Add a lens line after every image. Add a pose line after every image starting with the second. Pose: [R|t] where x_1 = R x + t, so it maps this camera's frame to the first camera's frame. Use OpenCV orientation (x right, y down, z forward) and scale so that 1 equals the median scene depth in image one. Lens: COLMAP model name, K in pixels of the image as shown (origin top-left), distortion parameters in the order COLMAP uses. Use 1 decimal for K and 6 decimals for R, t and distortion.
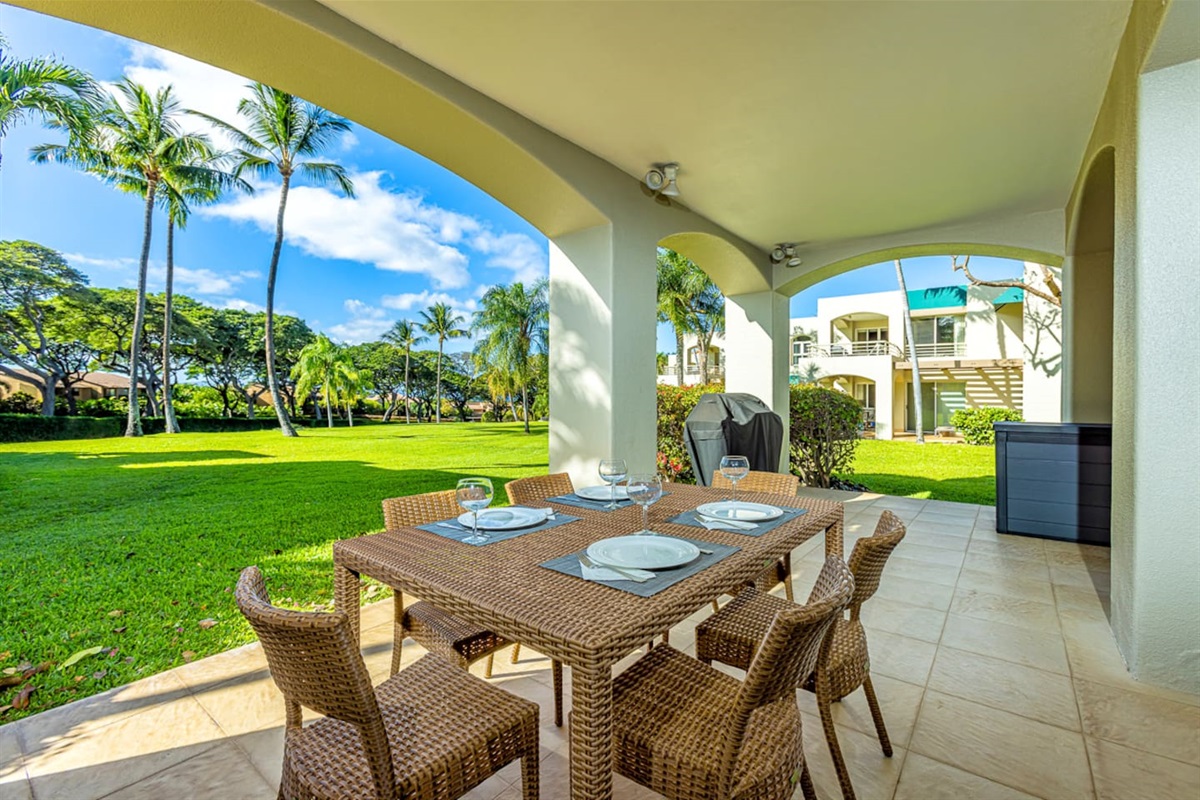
lens RADIAL K [[530.8, 0, 600.0], [0, 530.8, 400.0], [0, 0, 1]] dist [-0.025408, -0.000079]
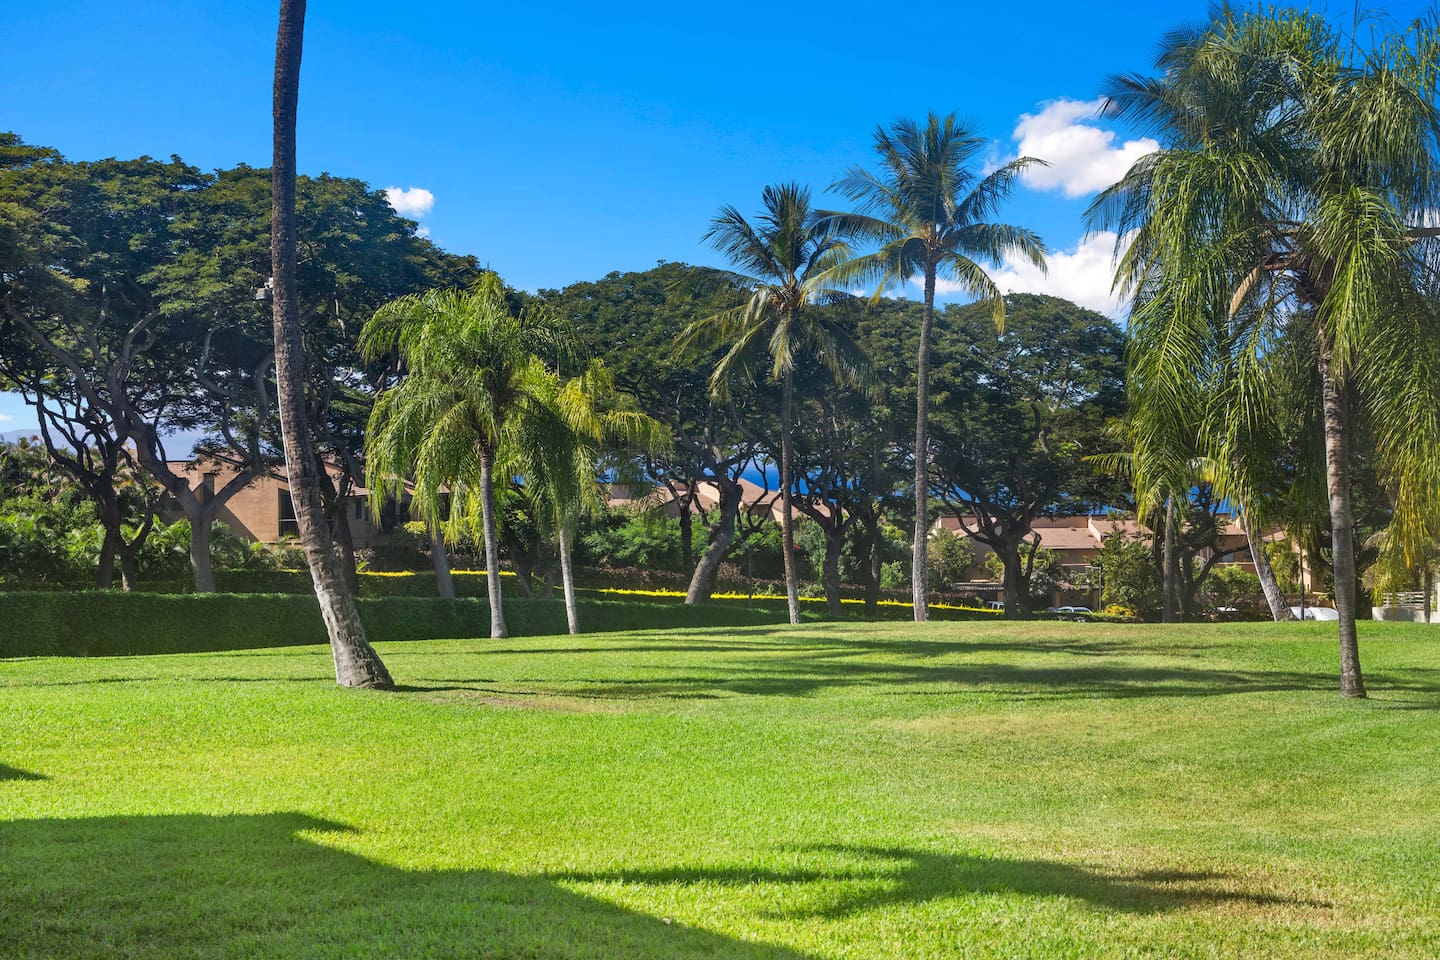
lens RADIAL K [[637.0, 0, 720.0], [0, 637.0, 480.0], [0, 0, 1]] dist [-0.025408, -0.000079]
pose [[0.936591, -0.116451, -0.330509, -0.300423], [0.009104, 0.950936, -0.309254, 0.071794], [0.350306, 0.286636, 0.891698, 0.750265]]
